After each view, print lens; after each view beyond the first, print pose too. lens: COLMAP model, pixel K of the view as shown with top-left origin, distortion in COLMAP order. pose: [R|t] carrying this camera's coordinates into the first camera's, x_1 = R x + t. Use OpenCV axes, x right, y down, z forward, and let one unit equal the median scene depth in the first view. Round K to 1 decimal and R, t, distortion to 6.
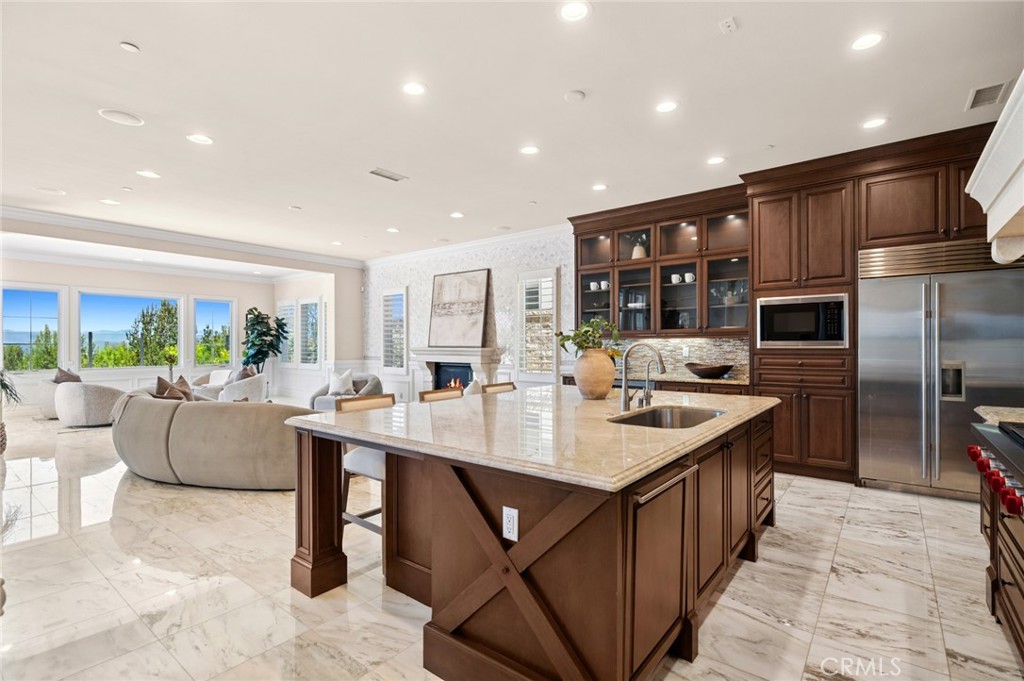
lens RADIAL K [[473.9, 0, 518.3], [0, 473.9, 346.7], [0, 0, 1]] dist [0.000097, 0.000532]
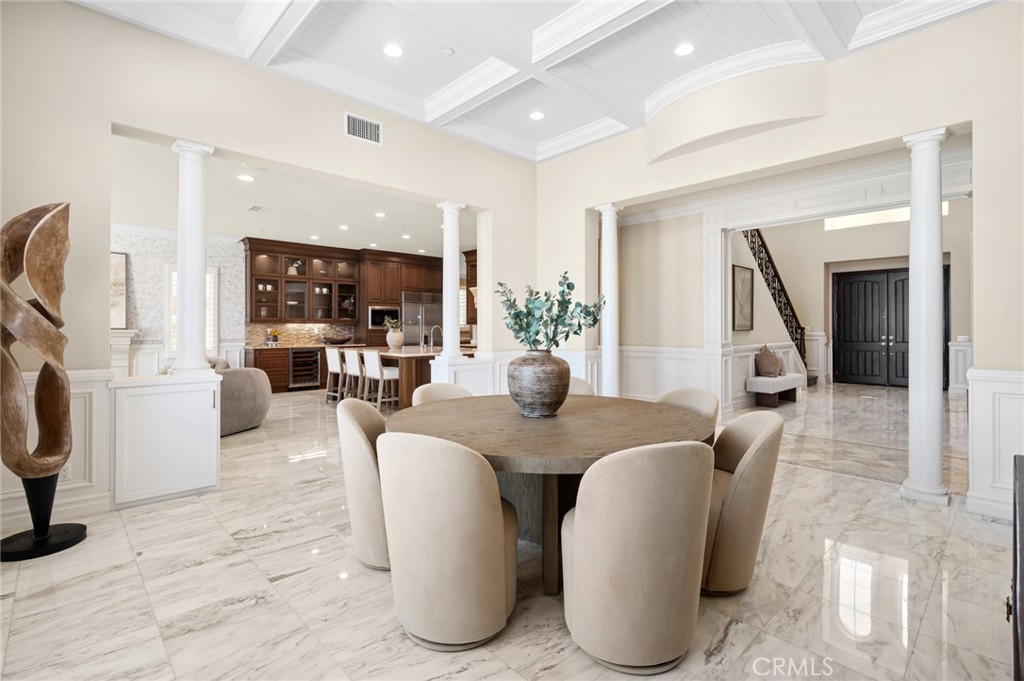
lens RADIAL K [[473.9, 0, 514.6], [0, 473.9, 327.2], [0, 0, 1]] dist [0.000097, 0.000532]
pose [[0.152065, 0.002706, 0.988367, -1.296169], [0.002261, 0.999993, -0.003086, 0.002598], [-0.988368, 0.002704, 0.152058, 0.001569]]
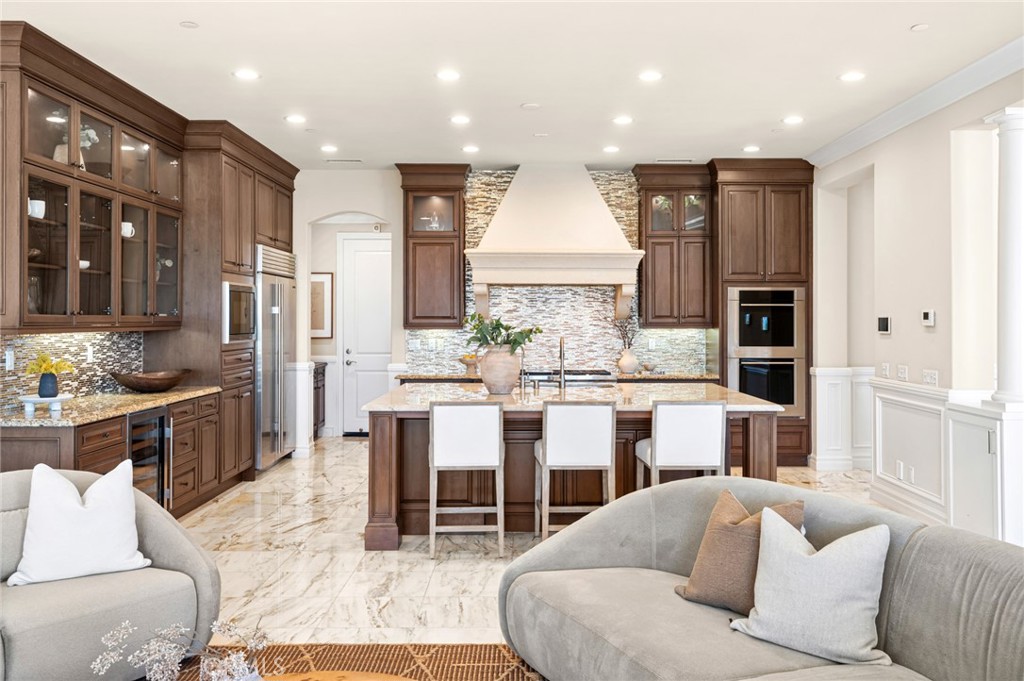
lens RADIAL K [[859.8, 0, 522.7], [0, 859.8, 314.7], [0, 0, 1]] dist [0.011249, -0.006487]
pose [[-0.613064, 0.009122, 0.789980, -0.779947], [0.005592, 0.999958, -0.007207, -0.027283], [-0.790013, -0.000001, -0.613090, 1.237058]]
